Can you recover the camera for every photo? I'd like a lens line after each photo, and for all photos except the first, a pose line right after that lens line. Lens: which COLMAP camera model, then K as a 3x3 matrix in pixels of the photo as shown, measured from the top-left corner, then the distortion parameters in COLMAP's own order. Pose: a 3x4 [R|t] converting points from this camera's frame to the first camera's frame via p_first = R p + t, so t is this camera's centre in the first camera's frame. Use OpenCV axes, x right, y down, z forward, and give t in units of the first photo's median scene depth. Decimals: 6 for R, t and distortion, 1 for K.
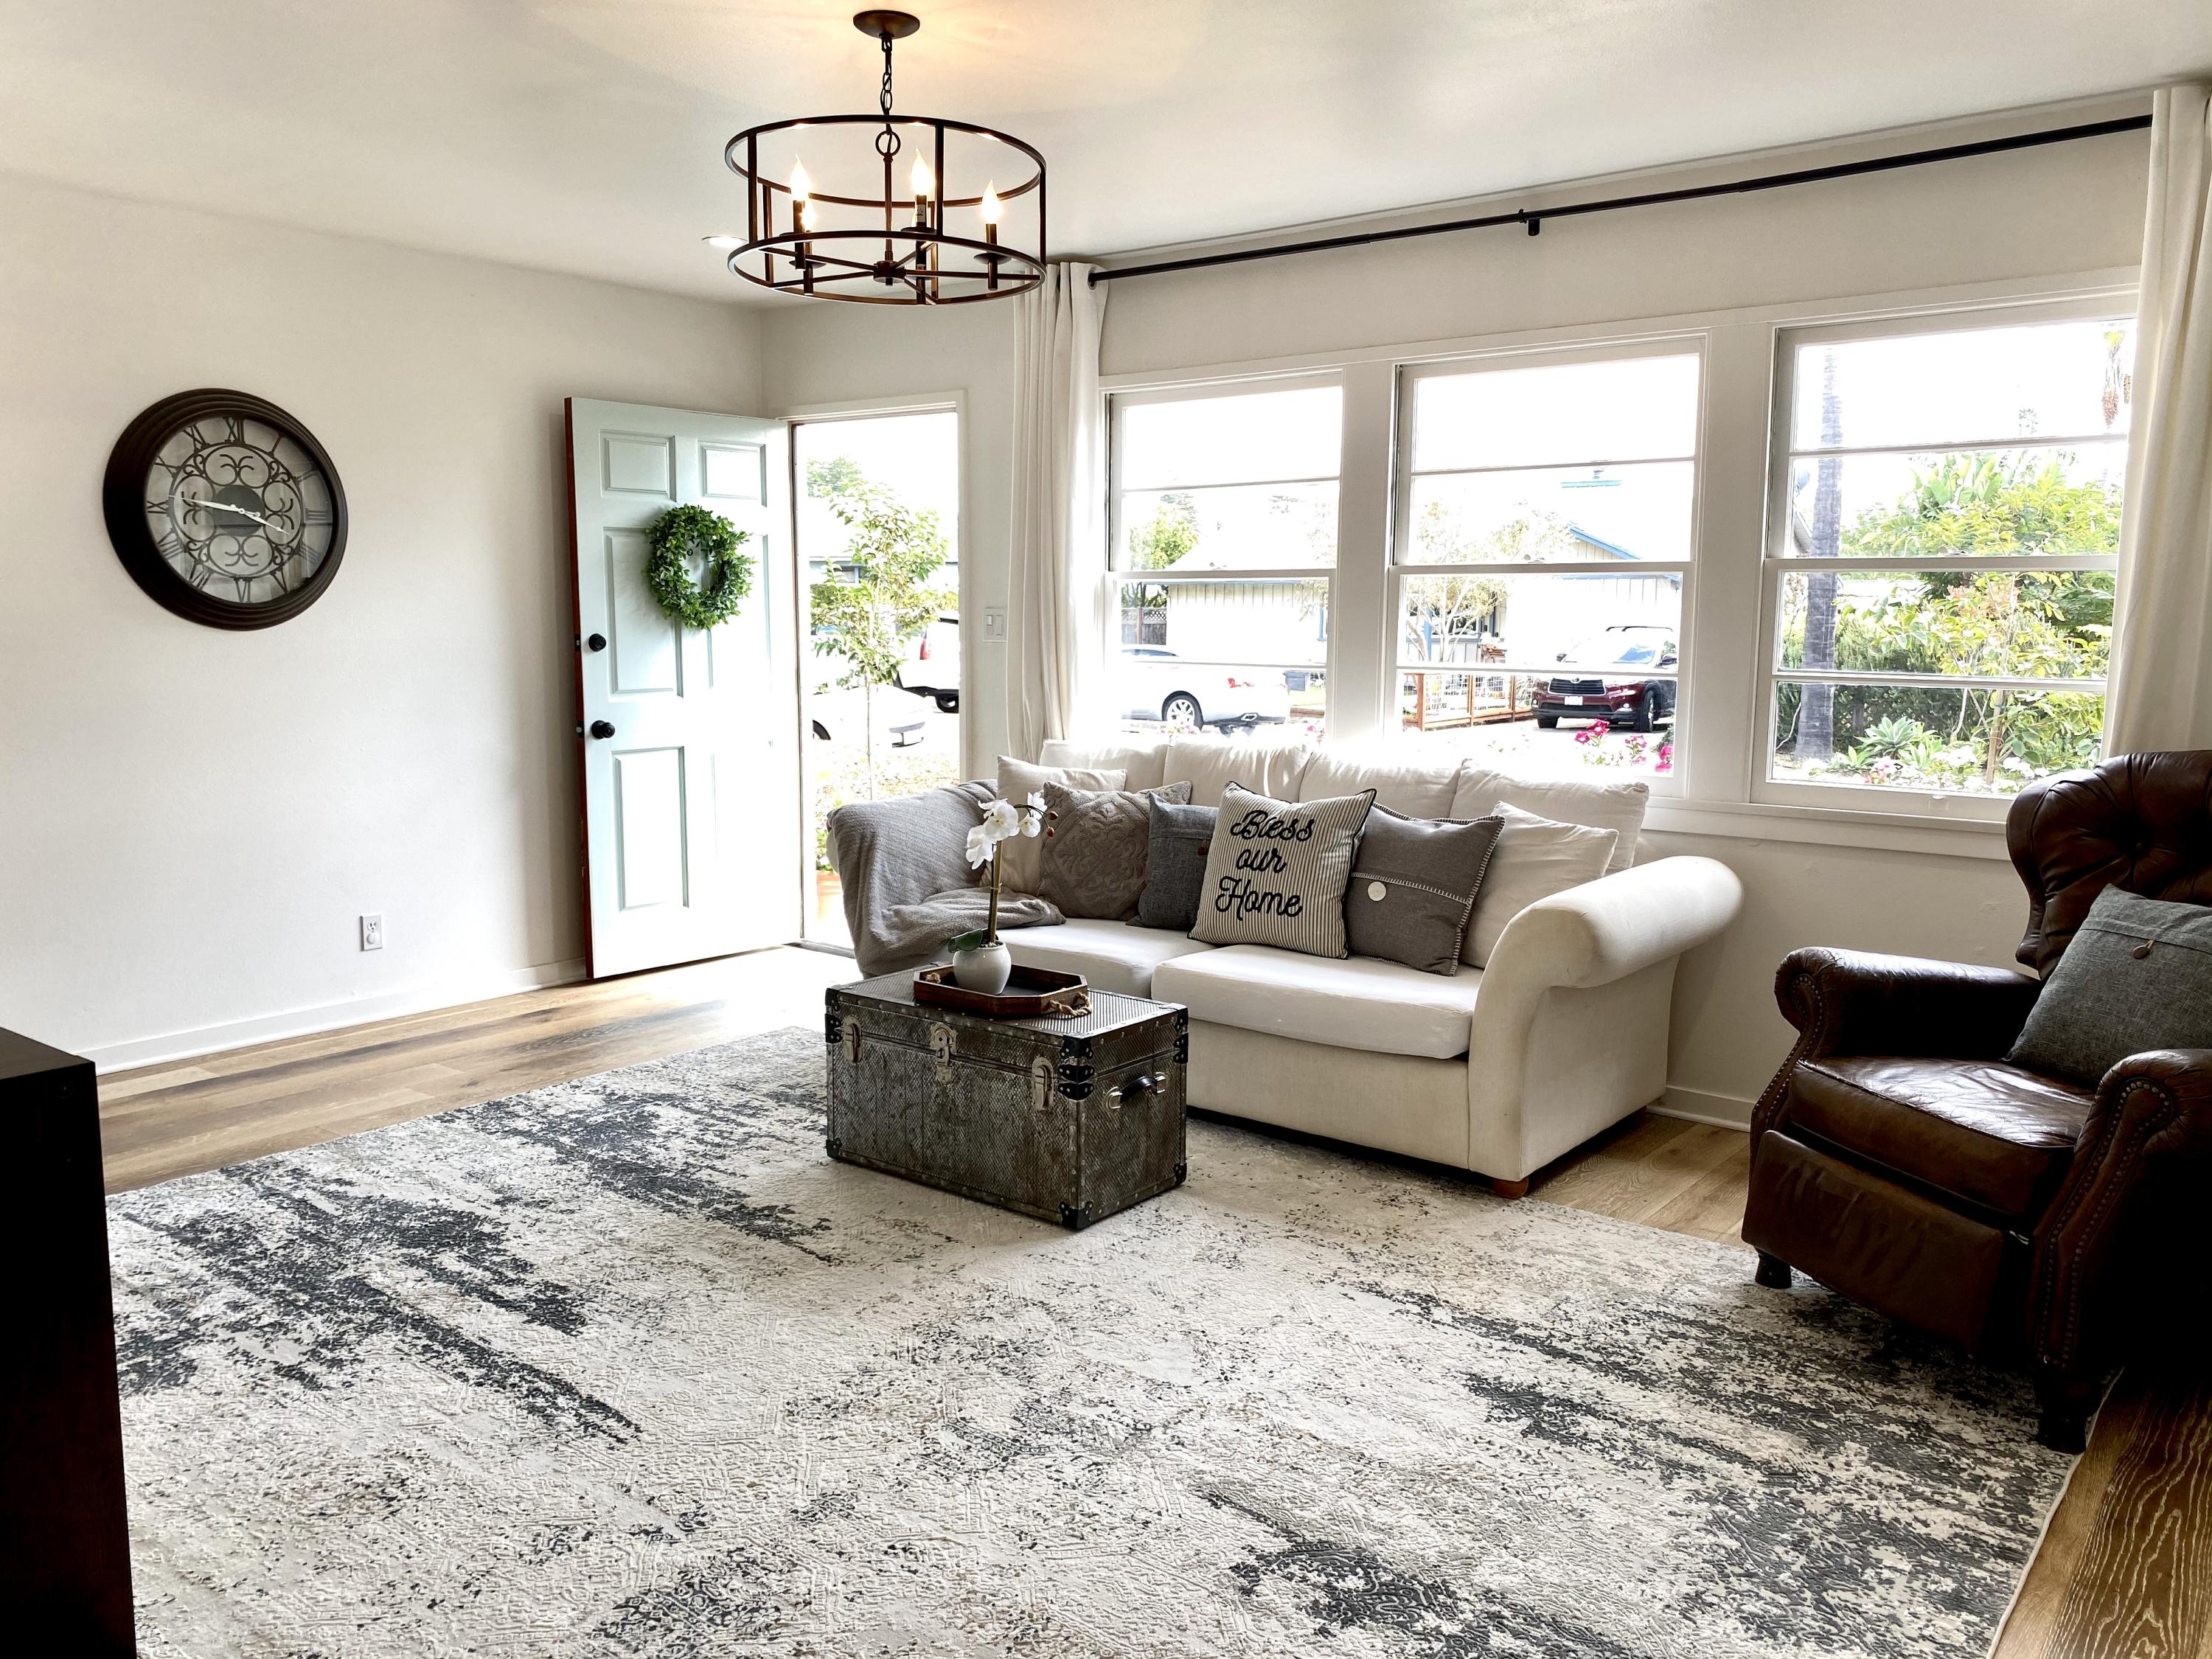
lens RADIAL K [[1704.0, 0, 1104.9], [0, 1704.0, 833.4], [0, 0, 1]] dist [0.053410, -0.048581]
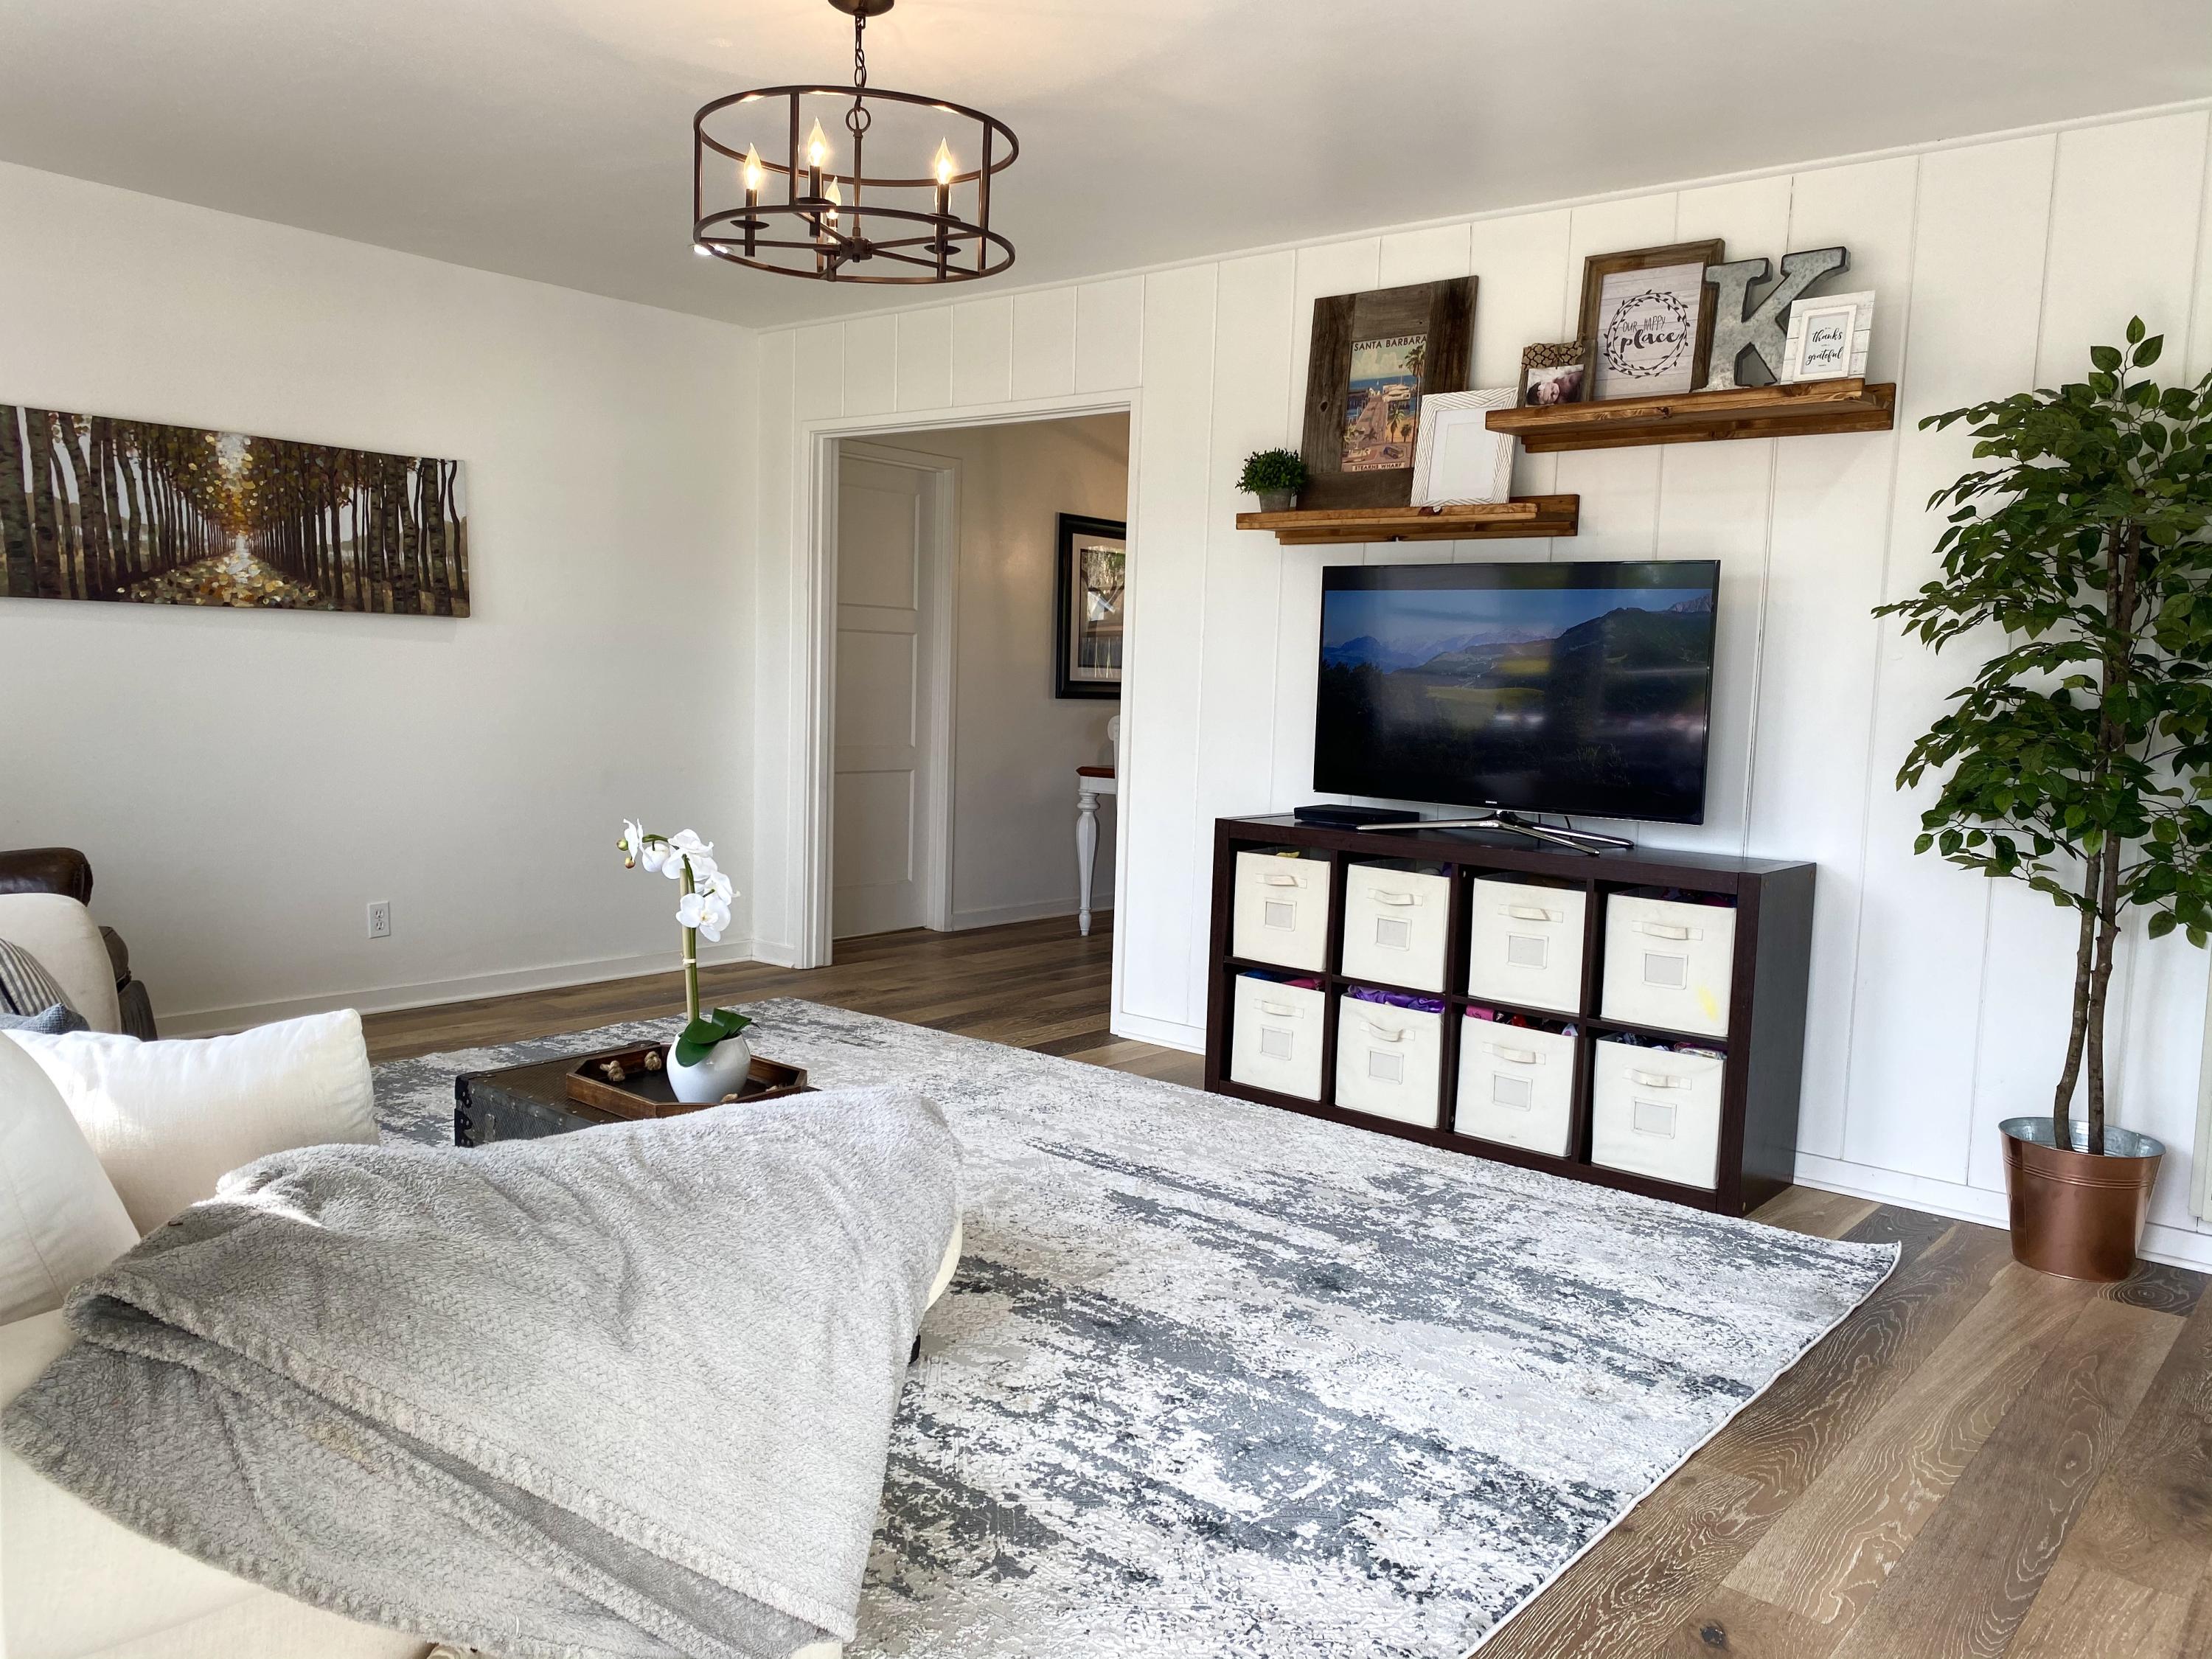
lens RADIAL K [[1704.0, 0, 1105.9], [0, 1704.0, 834.4], [0, 0, 1]] dist [0.053410, -0.048581]
pose [[-0.999147, -0.035381, 0.021302, -0.265477], [-0.029511, 0.972488, 0.231077, -0.201242], [-0.028892, 0.230251, -0.972702, 1.758005]]
